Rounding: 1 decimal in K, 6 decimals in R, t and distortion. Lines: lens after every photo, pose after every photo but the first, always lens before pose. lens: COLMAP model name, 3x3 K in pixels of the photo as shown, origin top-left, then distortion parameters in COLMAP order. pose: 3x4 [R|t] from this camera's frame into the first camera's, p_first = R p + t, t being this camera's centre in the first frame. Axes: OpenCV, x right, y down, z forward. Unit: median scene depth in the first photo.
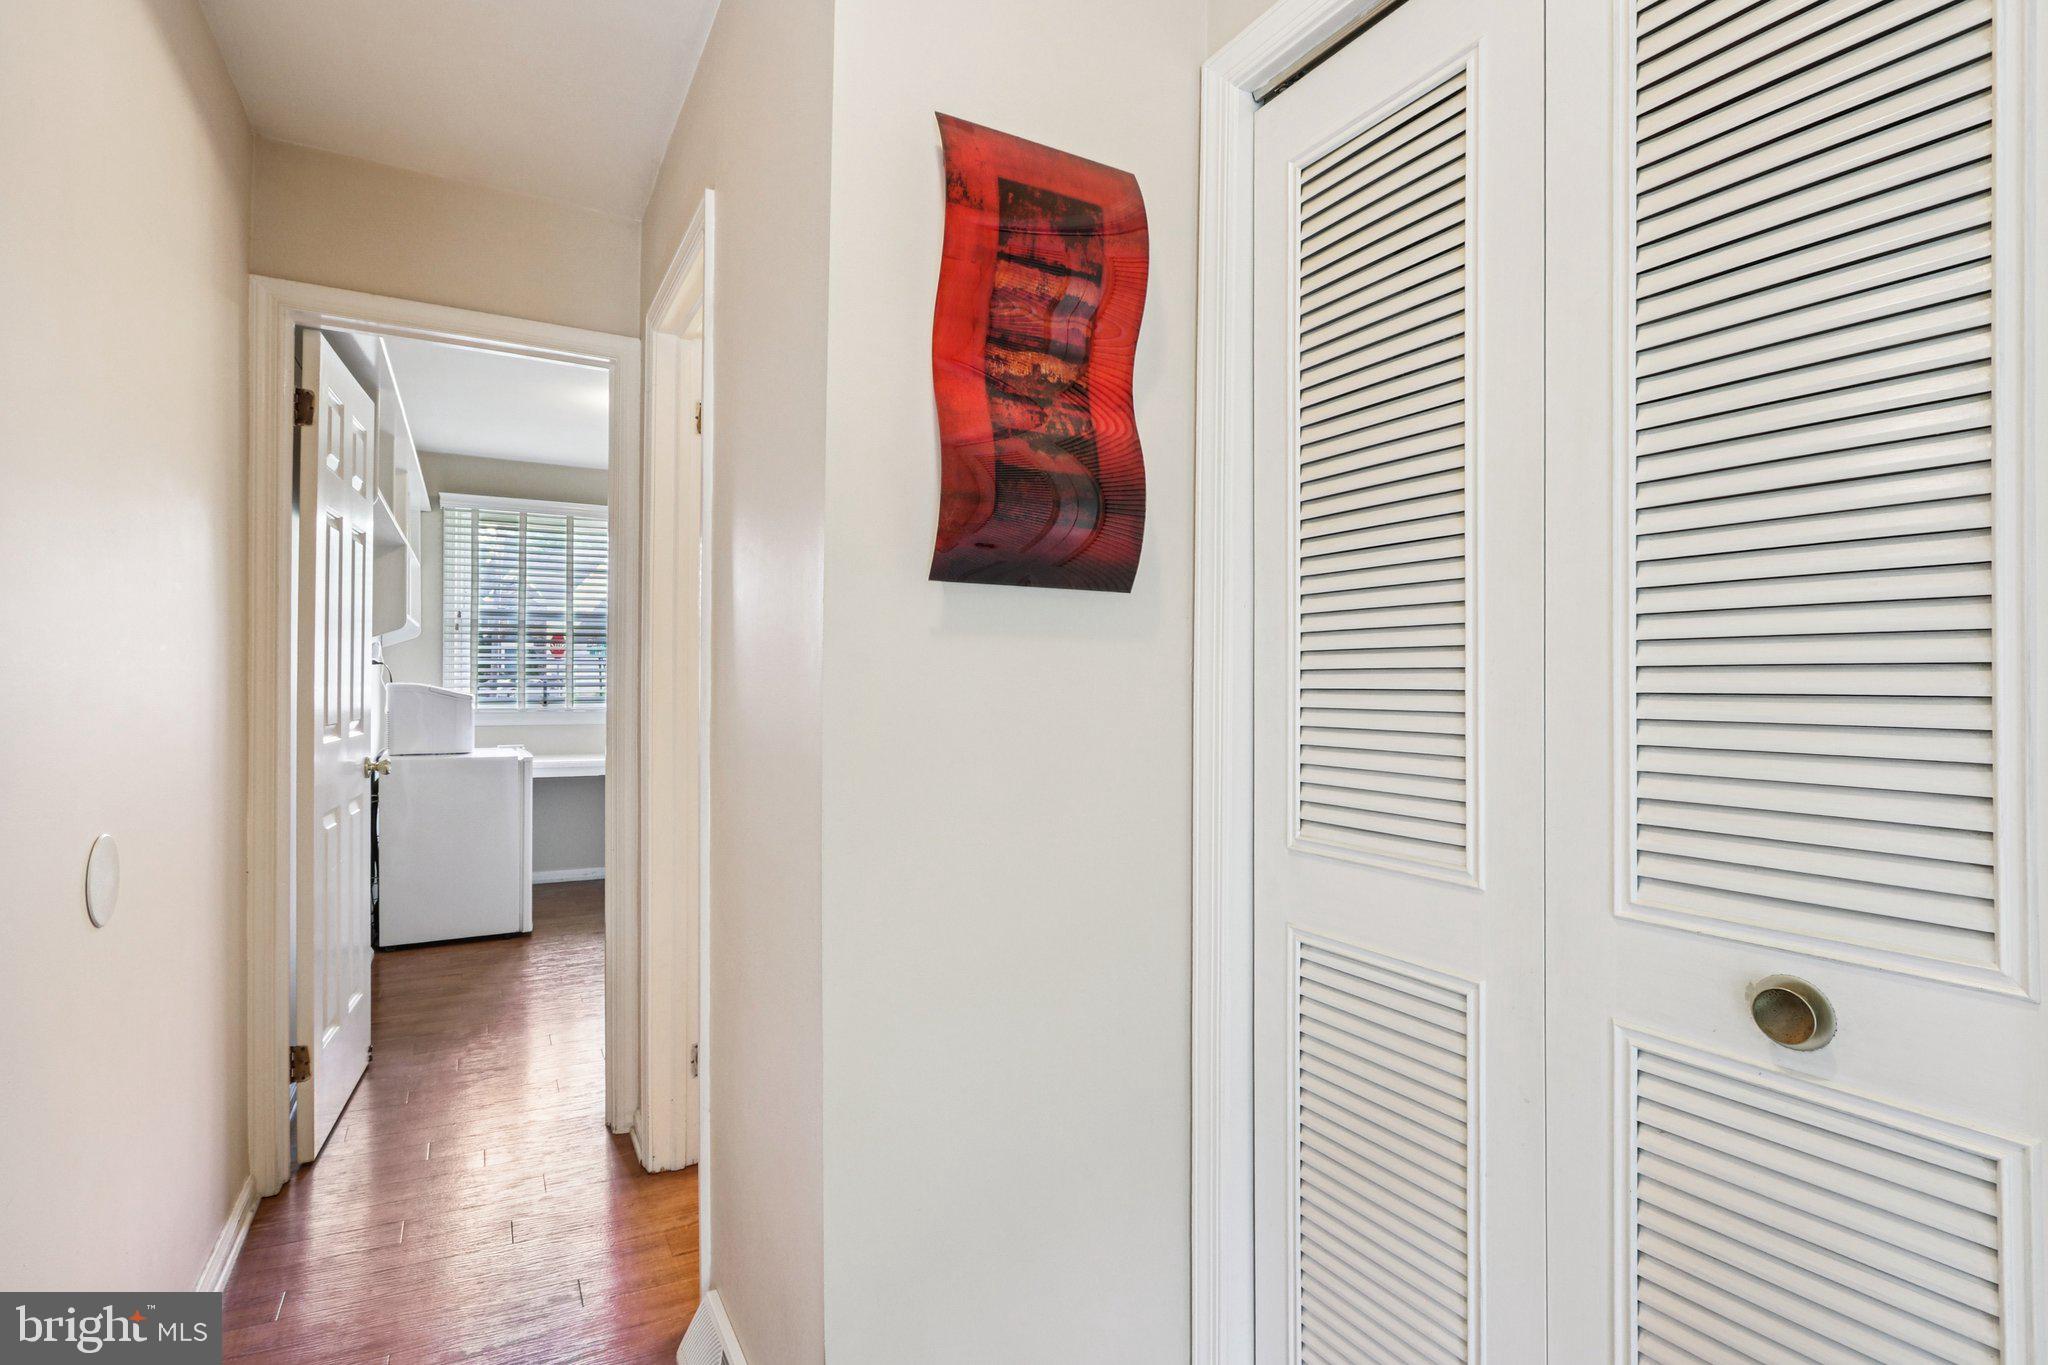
lens RADIAL K [[981.3, 0, 1025.3], [0, 981.3, 679.4], [0, 0, 1]] dist [-0.021743, 0.005381]
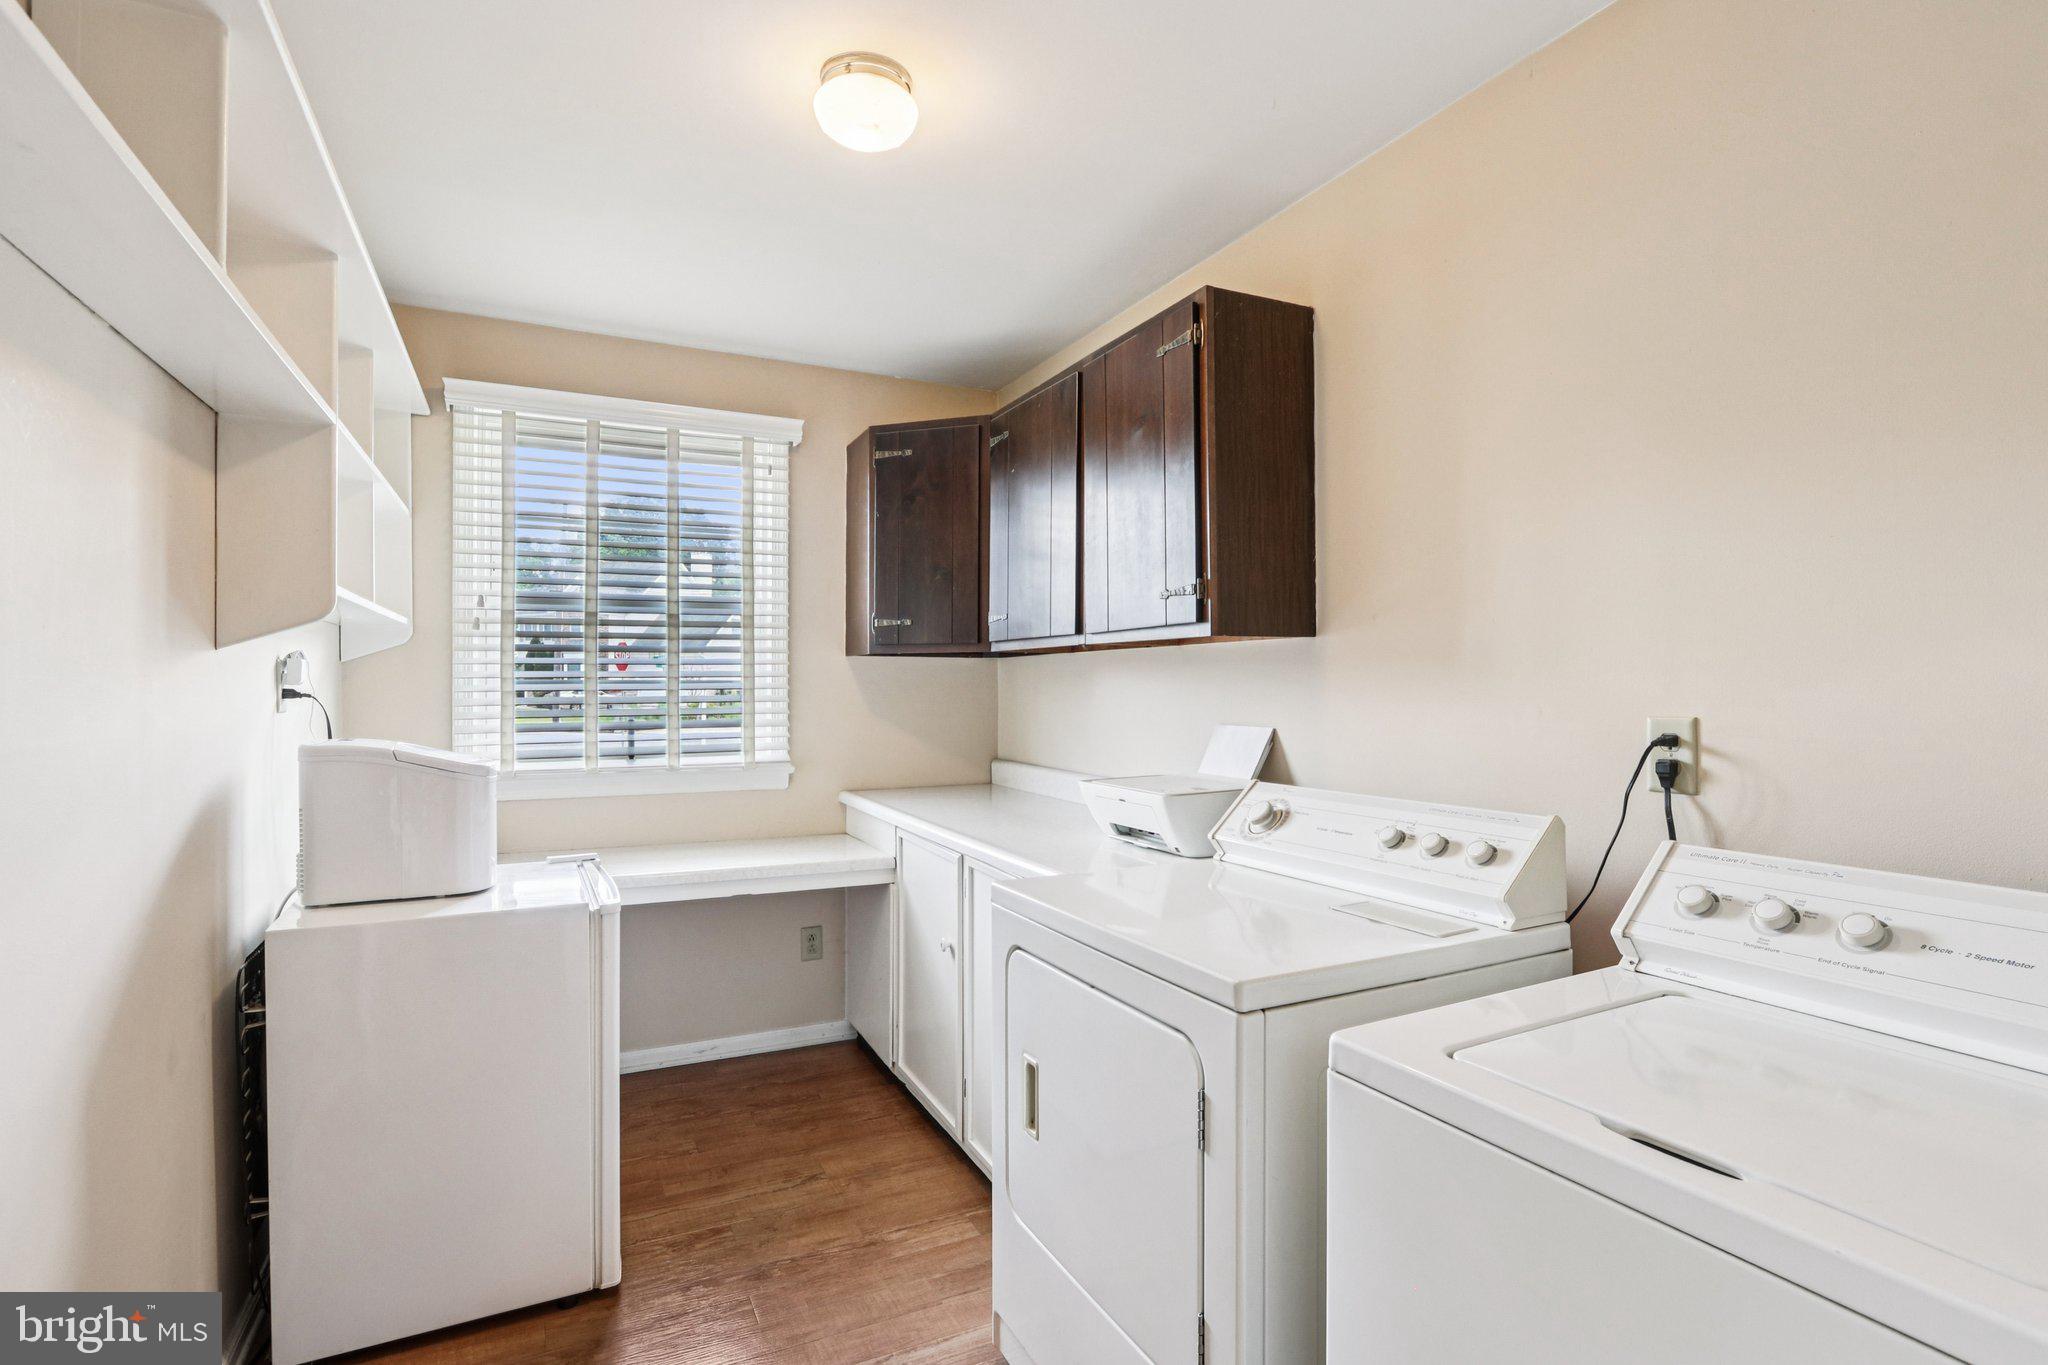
lens RADIAL K [[981.3, 0, 1023.1], [0, 981.3, 681.3], [0, 0, 1]] dist [-0.021743, 0.005381]
pose [[0.998709, -0.004396, -0.050598, -0.245078], [0.004160, 0.999980, -0.004783, -0.017390], [0.050618, 0.004566, 0.998708, 0.462178]]
